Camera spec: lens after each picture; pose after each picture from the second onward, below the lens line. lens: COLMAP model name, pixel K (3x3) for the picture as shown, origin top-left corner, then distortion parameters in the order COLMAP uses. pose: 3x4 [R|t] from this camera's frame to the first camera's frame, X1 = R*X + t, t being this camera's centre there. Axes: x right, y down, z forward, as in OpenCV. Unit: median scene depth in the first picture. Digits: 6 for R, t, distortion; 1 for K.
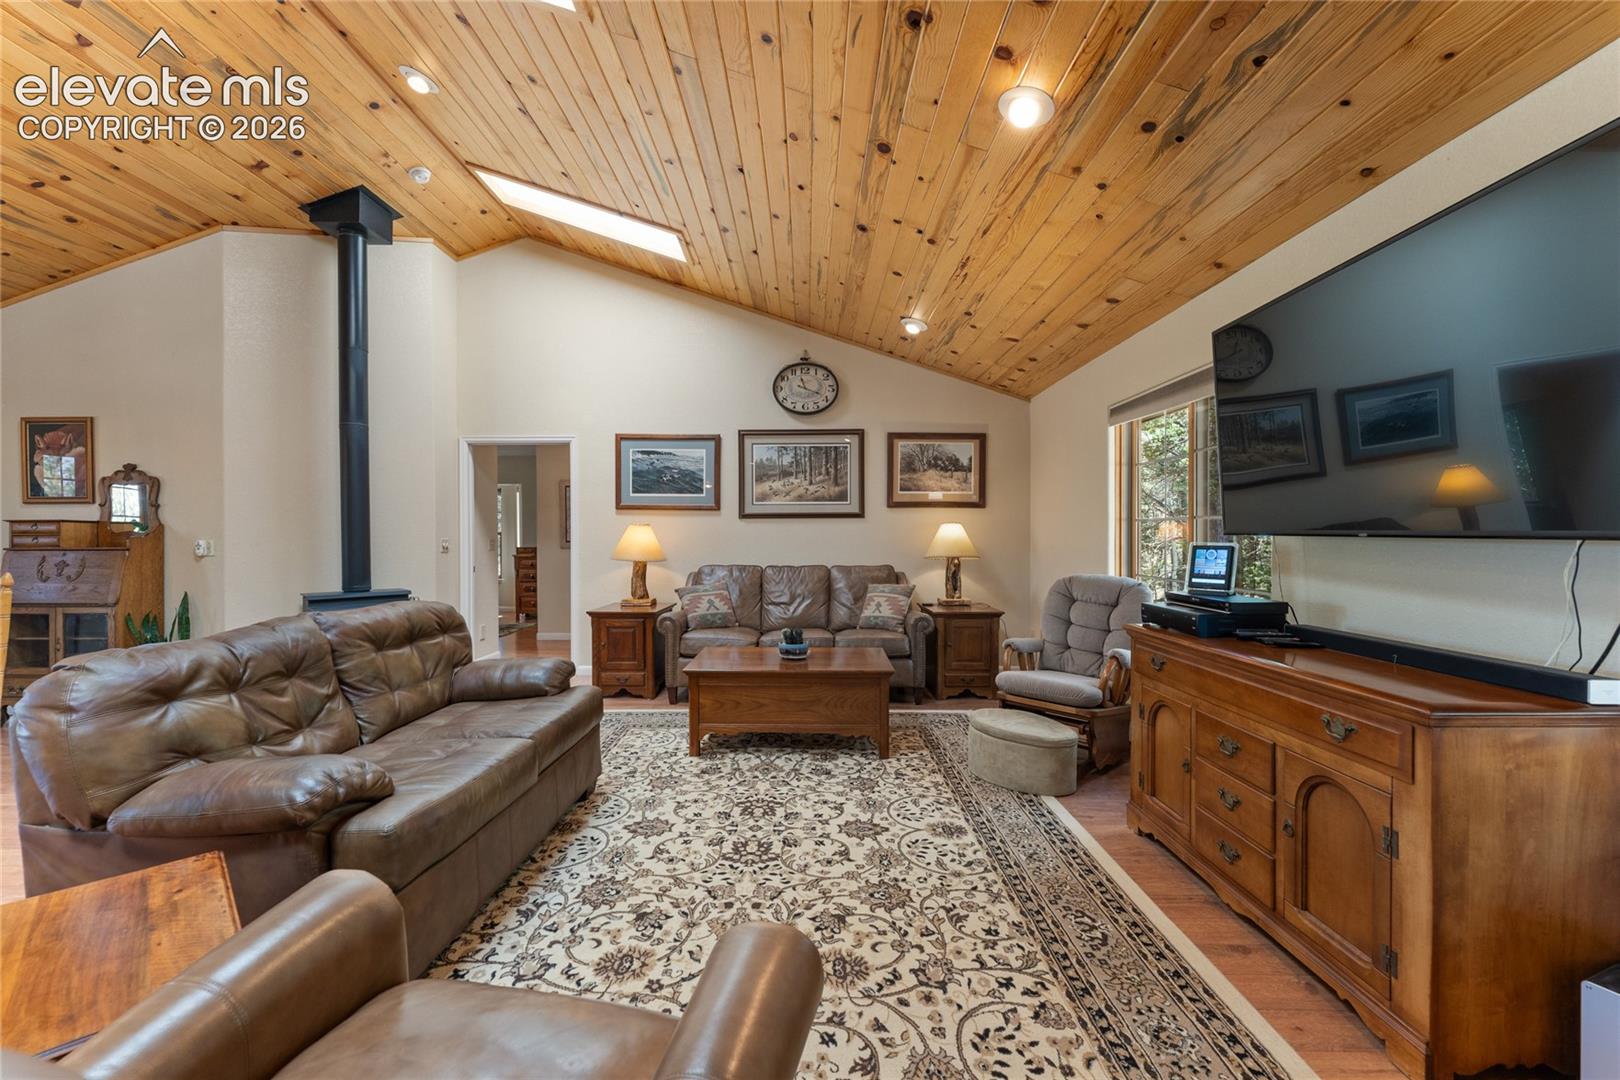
lens RADIAL K [[668.5, 0, 801.2], [0, 668.5, 548.1], [0, 0, 1]] dist [-0.000051, -0.000147]
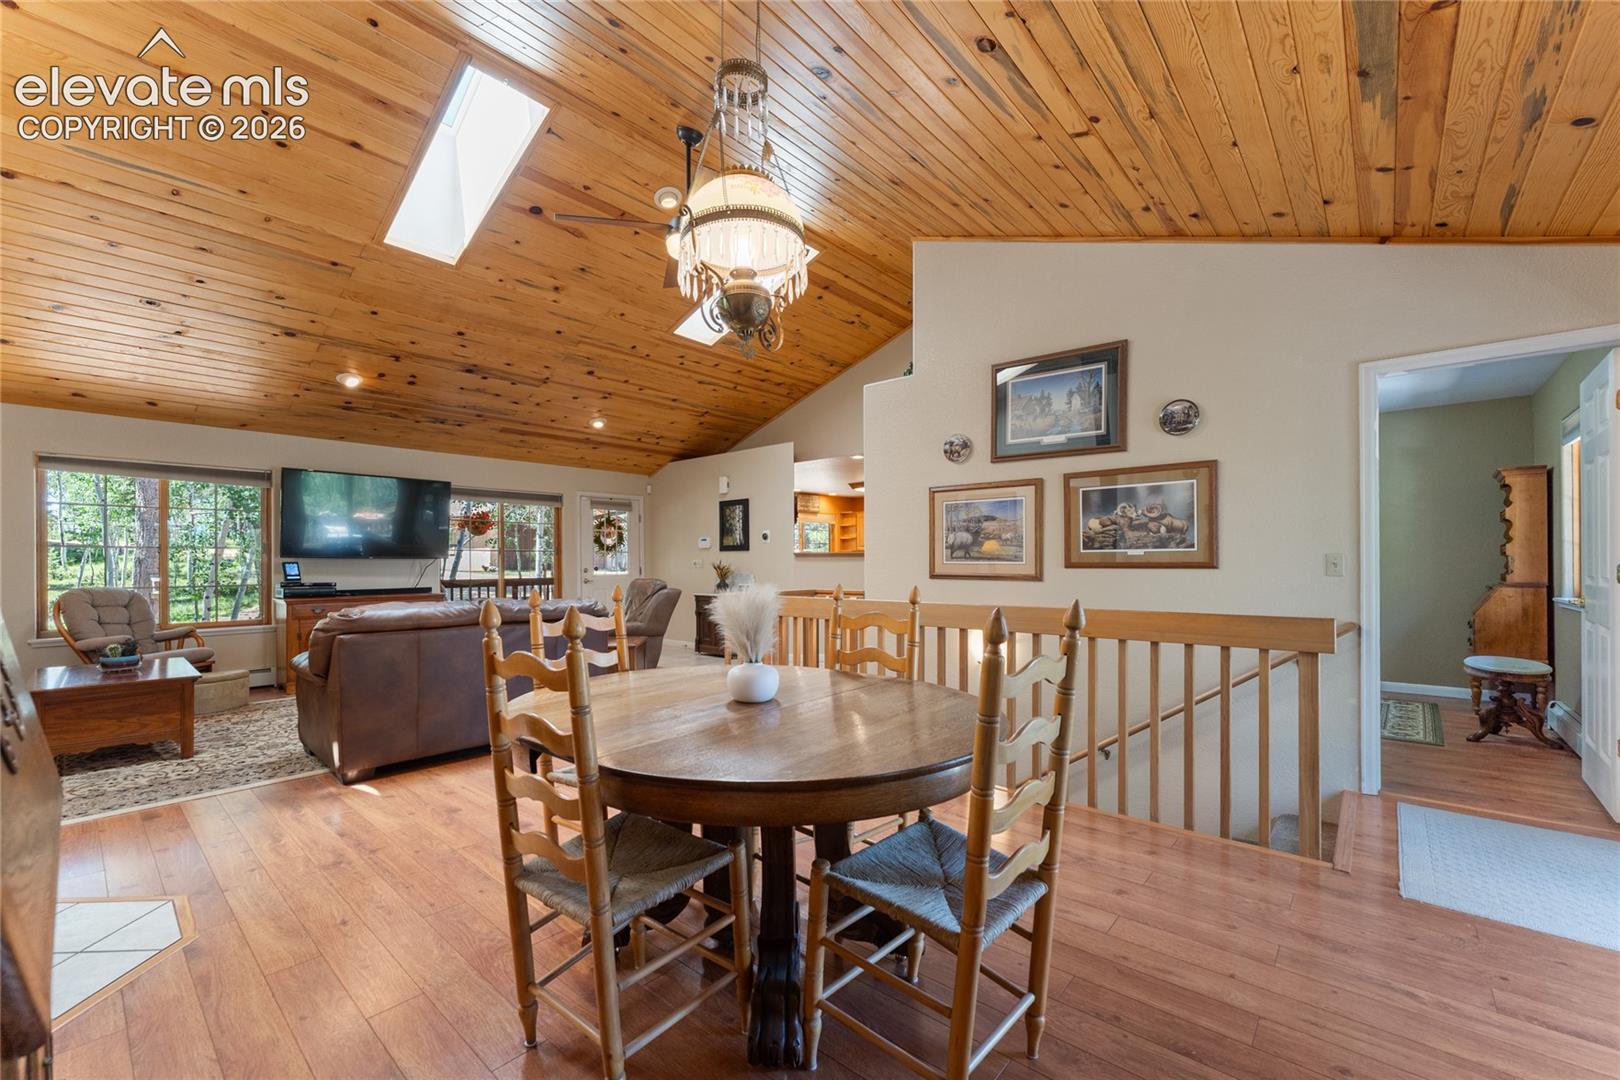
lens RADIAL K [[674.5, 0, 805.1], [0, 674.5, 563.8], [0, 0, 1]] dist [-0.000519, -0.000294]
pose [[-0.761848, 0.005731, 0.647730, -2.175975], [0.019313, 0.999717, 0.013871, 0.003816], [-0.647467, 0.023077, -0.761744, 1.588492]]
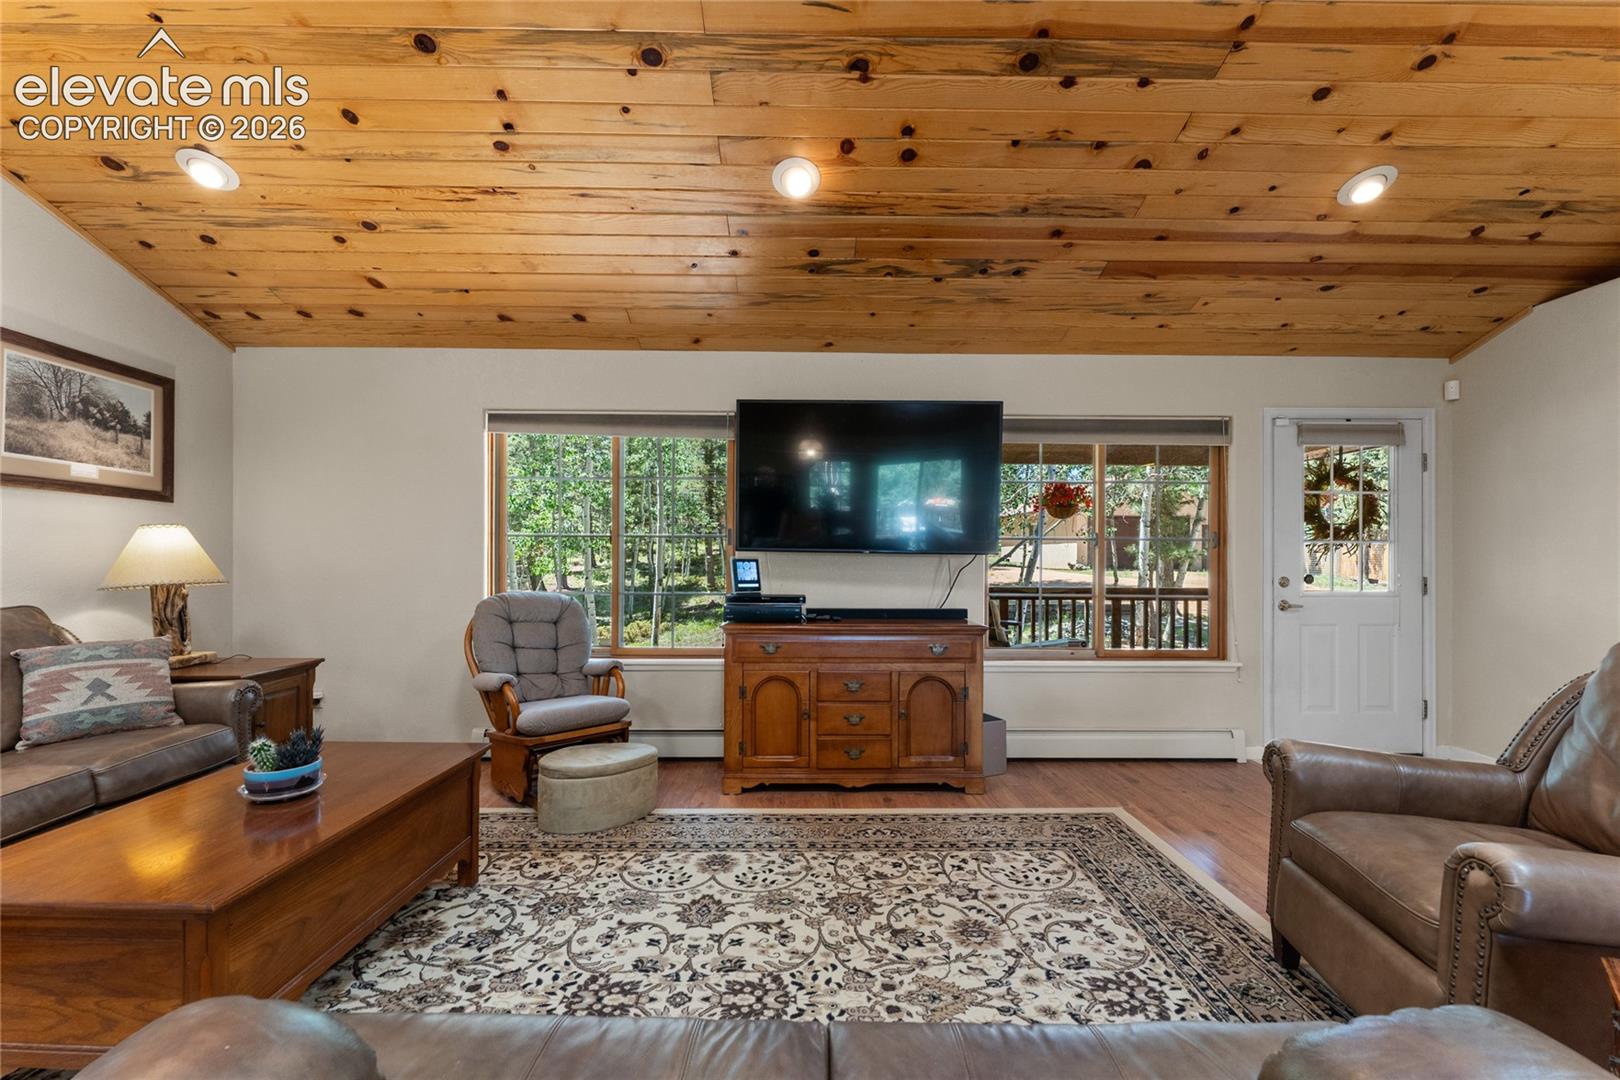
lens RADIAL K [[674.5, 0, 805.1], [0, 674.5, 563.8], [0, 0, 1]] dist [-0.000519, -0.000294]
pose [[-0.045161, -0.005599, 0.998964, -0.736158], [0.013028, 0.999896, 0.006193, -0.001093], [-0.998895, 0.013294, -0.045084, 0.926543]]
